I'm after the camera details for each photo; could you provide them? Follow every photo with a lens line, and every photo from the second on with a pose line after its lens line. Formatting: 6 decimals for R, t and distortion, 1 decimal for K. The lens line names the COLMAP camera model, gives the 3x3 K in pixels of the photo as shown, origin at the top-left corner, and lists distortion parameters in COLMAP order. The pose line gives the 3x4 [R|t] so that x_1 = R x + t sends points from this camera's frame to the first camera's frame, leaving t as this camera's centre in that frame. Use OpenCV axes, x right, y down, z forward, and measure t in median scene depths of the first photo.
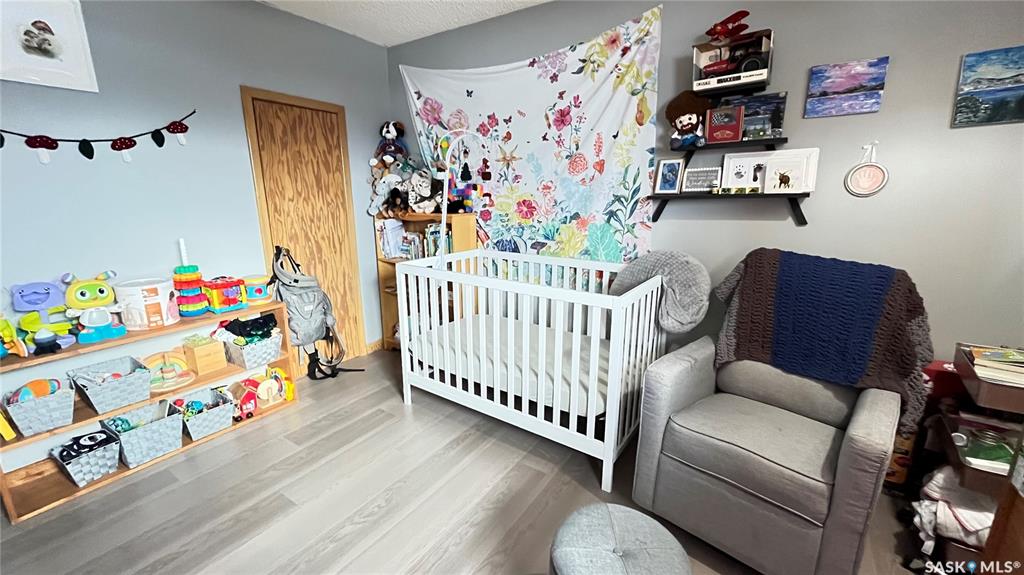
lens RADIAL K [[413.7, 0, 512.0], [0, 413.7, 287.5], [0, 0, 1]] dist [0.000510, -0.000147]
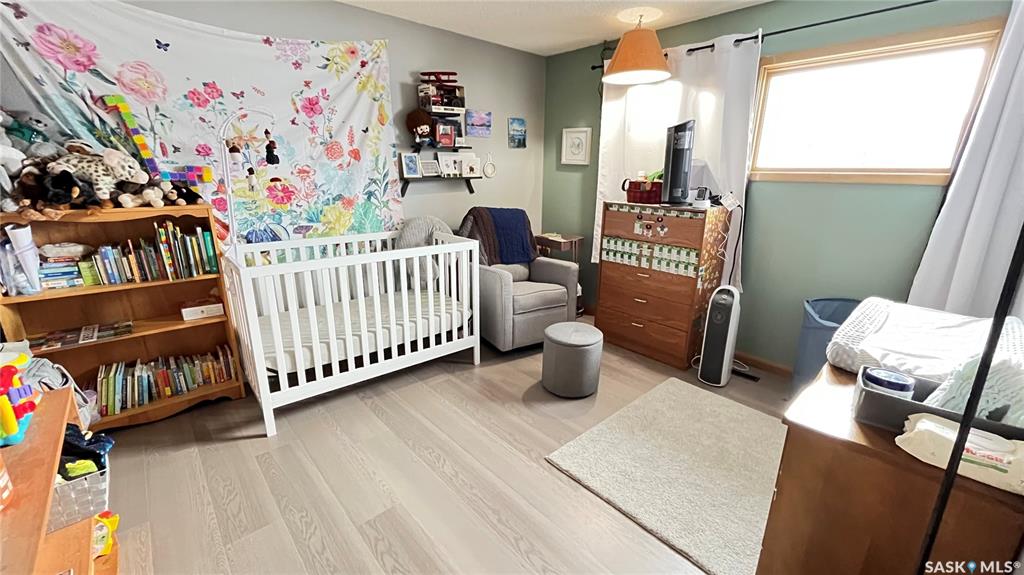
lens RADIAL K [[413.7, 0, 512.0], [0, 413.7, 287.5], [0, 0, 1]] dist [0.000510, -0.000147]
pose [[0.245615, -0.261609, 0.933399, -0.916045], [0.210753, 0.954274, 0.212002, -0.084254], [-0.946180, 0.144646, 0.289518, 0.281883]]
